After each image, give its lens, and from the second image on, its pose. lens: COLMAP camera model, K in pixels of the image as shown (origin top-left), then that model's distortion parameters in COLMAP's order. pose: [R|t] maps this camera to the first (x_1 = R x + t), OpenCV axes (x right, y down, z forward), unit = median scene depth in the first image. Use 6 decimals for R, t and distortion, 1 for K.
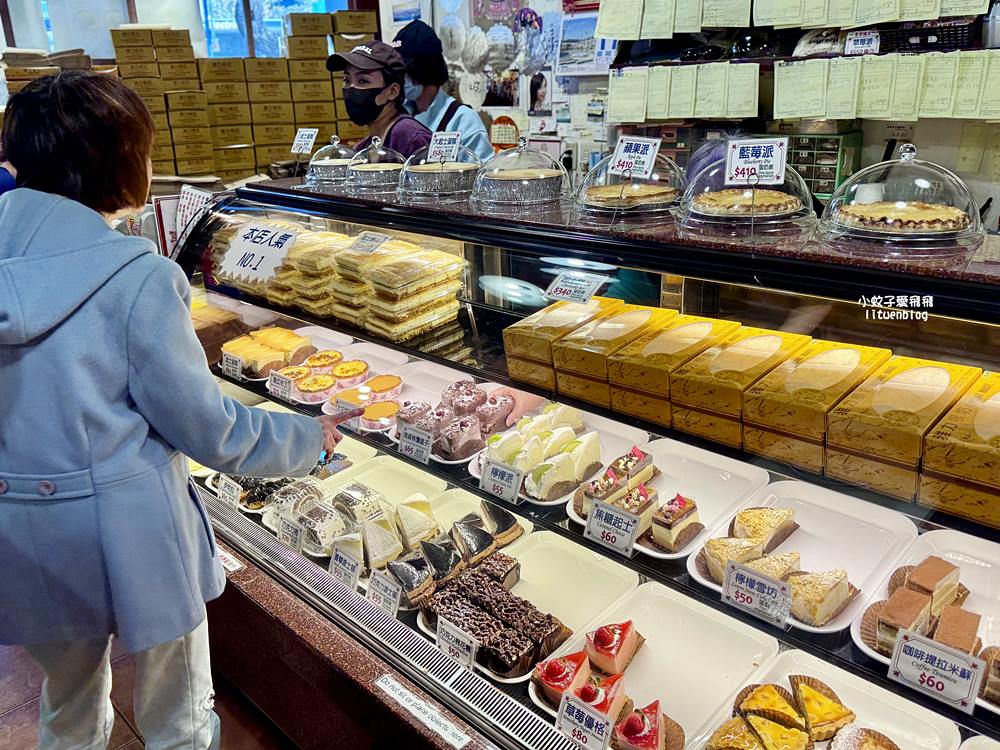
lens RADIAL K [[910.1, 0, 500.8], [0, 910.1, 392.0], [0, 0, 1]] dist [0.114966, -0.001836]
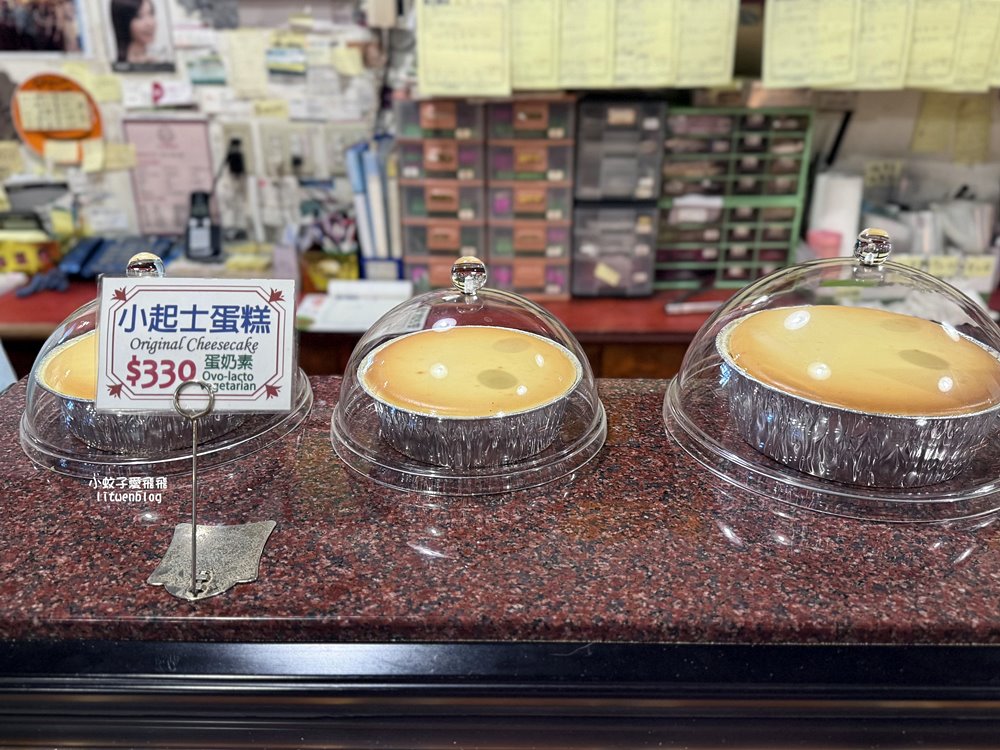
lens RADIAL K [[894.9, 0, 496.8], [0, 894.9, 436.7], [0, 0, 1]] dist [0.097003, -0.118759]
pose [[0.704333, -0.297000, 0.644752, -0.252777], [0.208905, 0.954770, 0.211597, -0.213259], [-0.678434, -0.014343, 0.734521, 0.606398]]
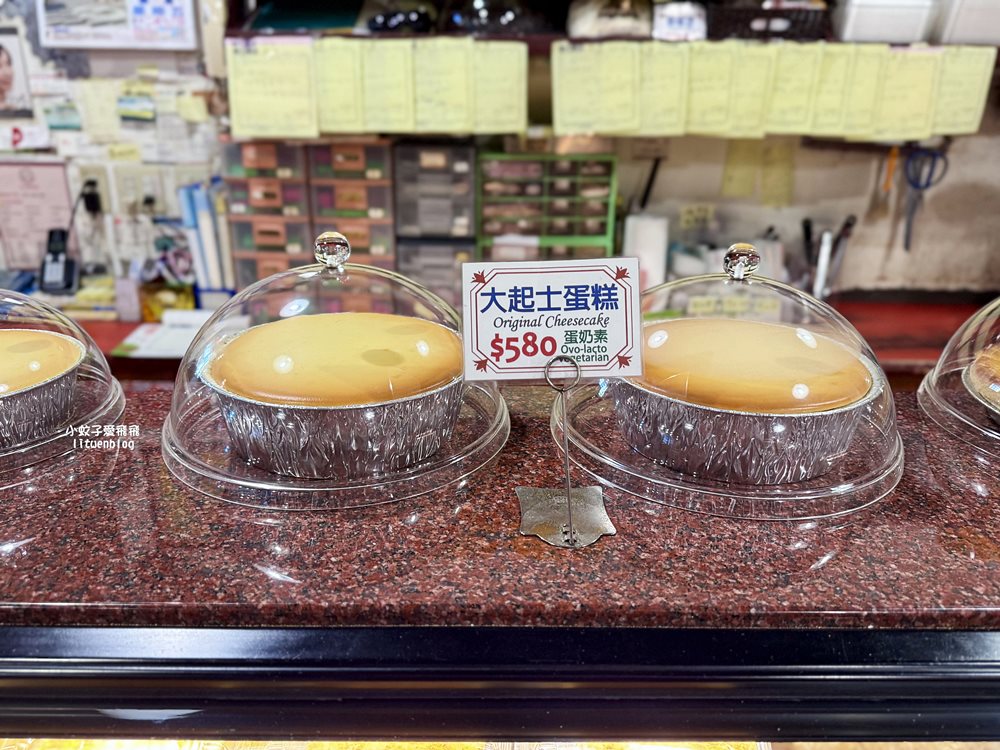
lens RADIAL K [[894.9, 0, 496.8], [0, 894.9, 436.7], [0, 0, 1]] dist [0.097003, -0.118759]
pose [[0.715800, -0.248164, 0.652721, -0.183026], [0.203676, 0.968274, 0.144779, -0.168104], [-0.667942, 0.029311, 0.743636, 0.502159]]
